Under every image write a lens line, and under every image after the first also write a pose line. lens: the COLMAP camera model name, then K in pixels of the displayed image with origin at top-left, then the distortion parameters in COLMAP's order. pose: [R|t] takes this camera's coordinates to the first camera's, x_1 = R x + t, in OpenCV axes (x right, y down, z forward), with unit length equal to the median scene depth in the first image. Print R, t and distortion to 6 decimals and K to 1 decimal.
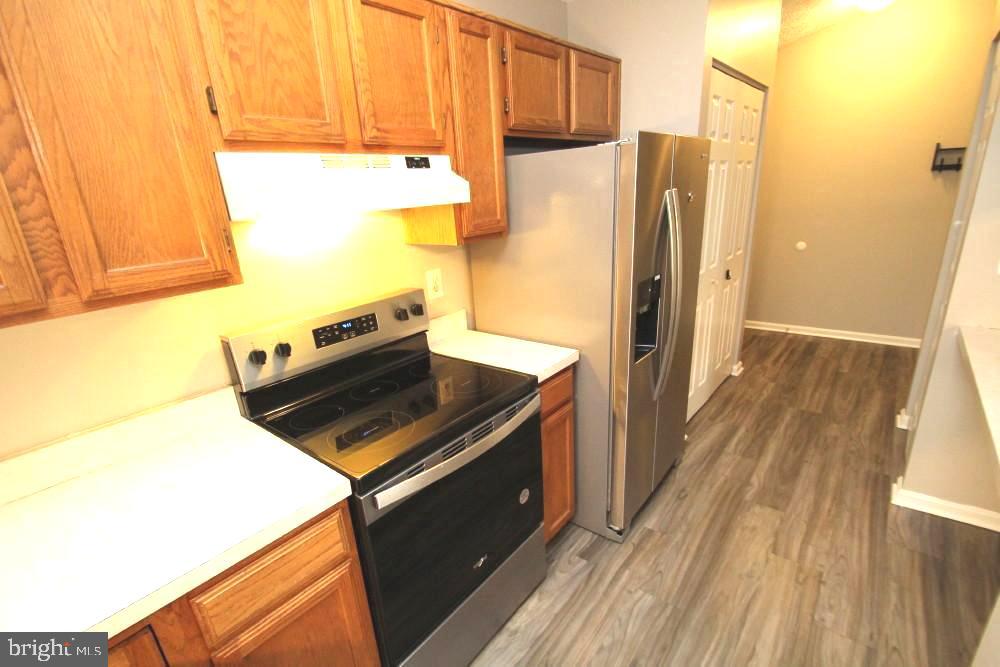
lens RADIAL K [[460.9, 0, 493.8], [0, 460.9, 353.1], [0, 0, 1]] dist [0.013353, -0.018159]
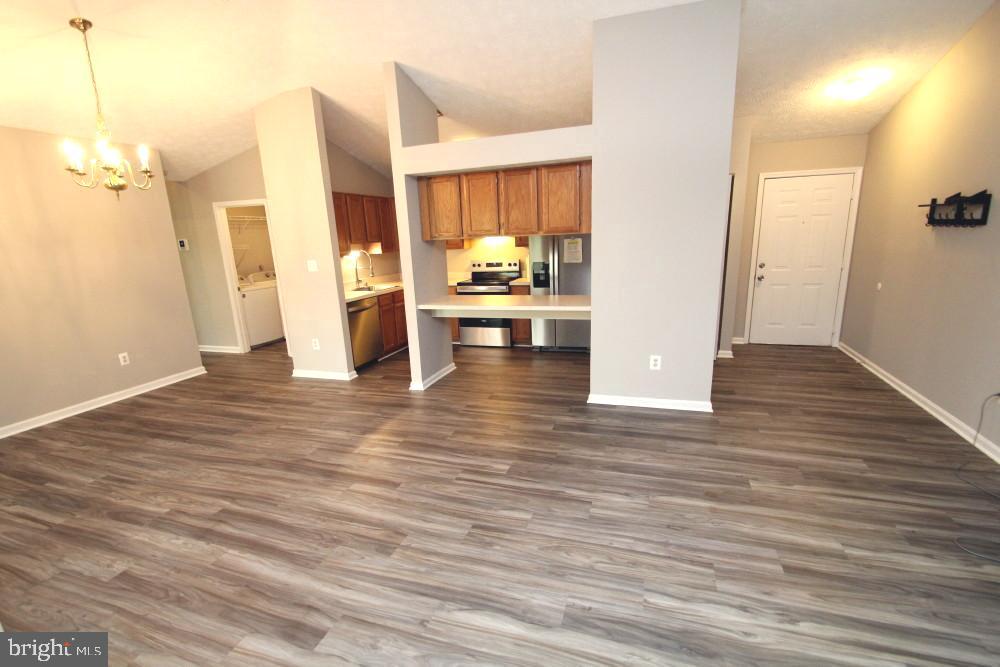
lens RADIAL K [[460.9, 0, 493.8], [0, 460.9, 353.1], [0, 0, 1]] dist [0.013353, -0.018159]
pose [[0.358397, 0.278800, -0.890967, 3.626055], [-0.291303, 0.940113, 0.177000, -0.037528], [0.886958, 0.196105, 0.418149, -0.593002]]
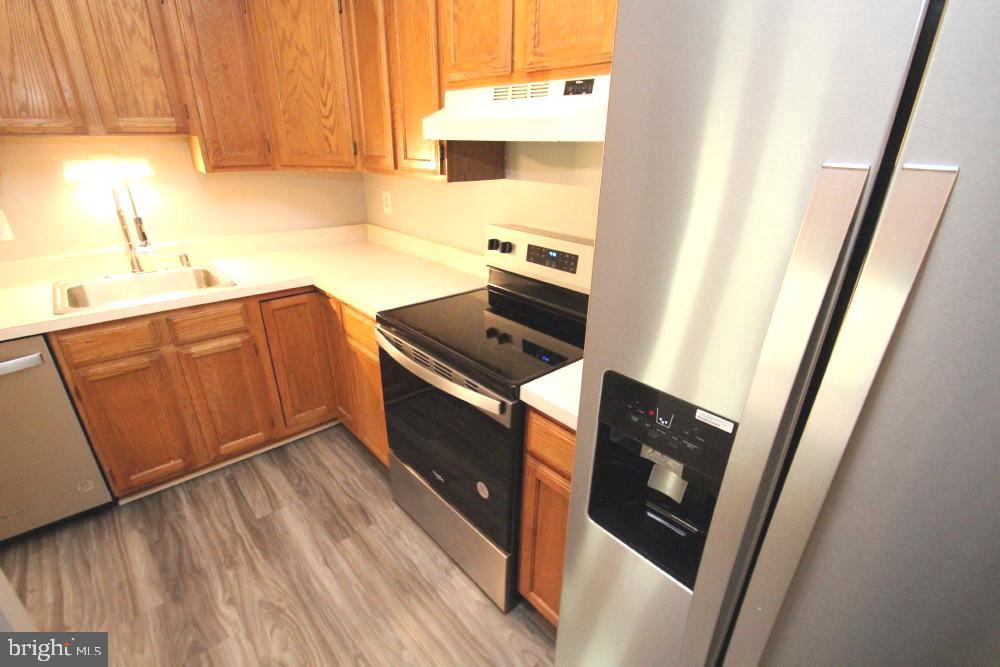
lens RADIAL K [[460.9, 0, 493.8], [0, 460.9, 353.1], [0, 0, 1]] dist [0.013353, -0.018159]
pose [[-0.149826, 0.471578, -0.869003, 0.731048], [-0.331106, 0.804242, 0.493521, -0.356143], [0.931623, 0.361675, 0.035646, 0.919466]]
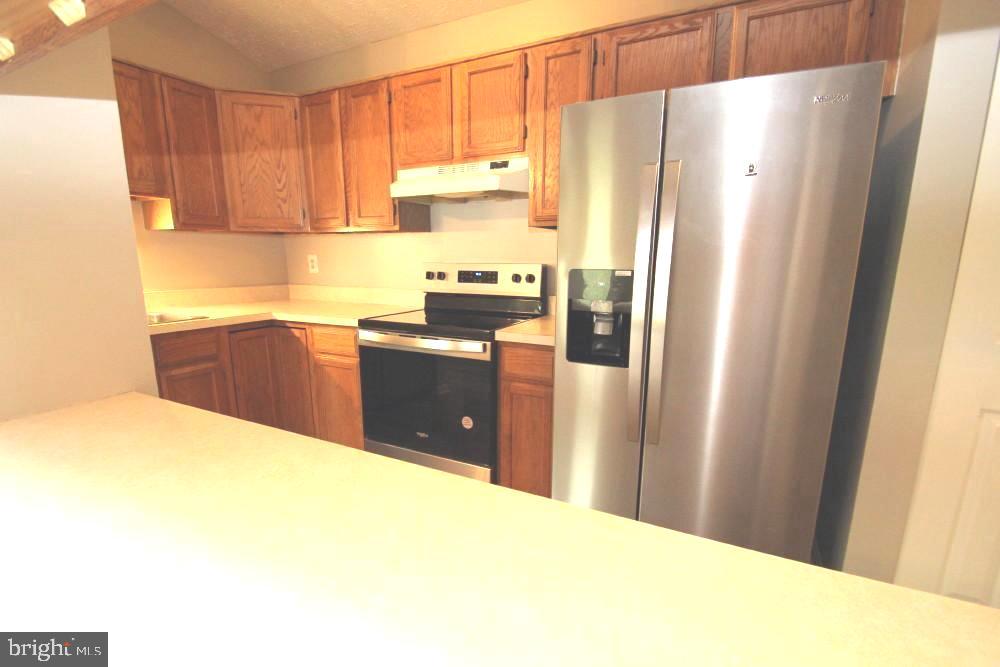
lens RADIAL K [[460.9, 0, 493.8], [0, 460.9, 353.1], [0, 0, 1]] dist [0.013353, -0.018159]
pose [[0.212356, 0.265301, -0.940489, 1.235673], [-0.340620, 0.922175, 0.183225, -0.117576], [0.915906, 0.281440, 0.286196, 0.676467]]
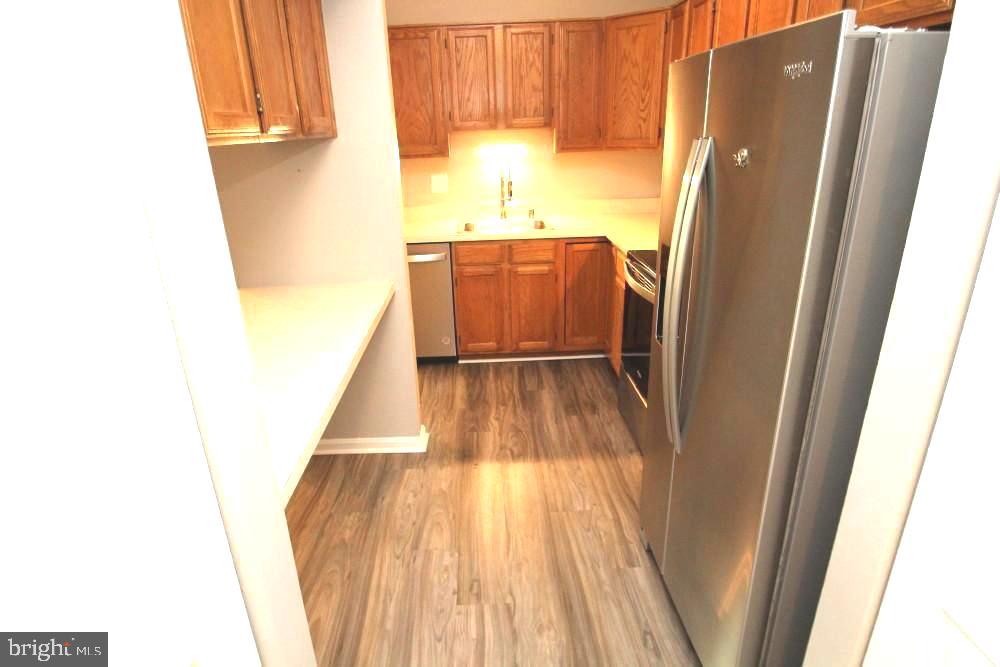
lens RADIAL K [[569.5, 0, 495.6], [0, 569.5, 350.9], [0, 0, 1]] dist [-0.005186, -0.000344]
pose [[-0.745128, 0.326767, -0.581385, 1.270874], [-0.145582, 0.771026, 0.619939, -0.630674], [0.650839, 0.546573, -0.526942, 1.525144]]
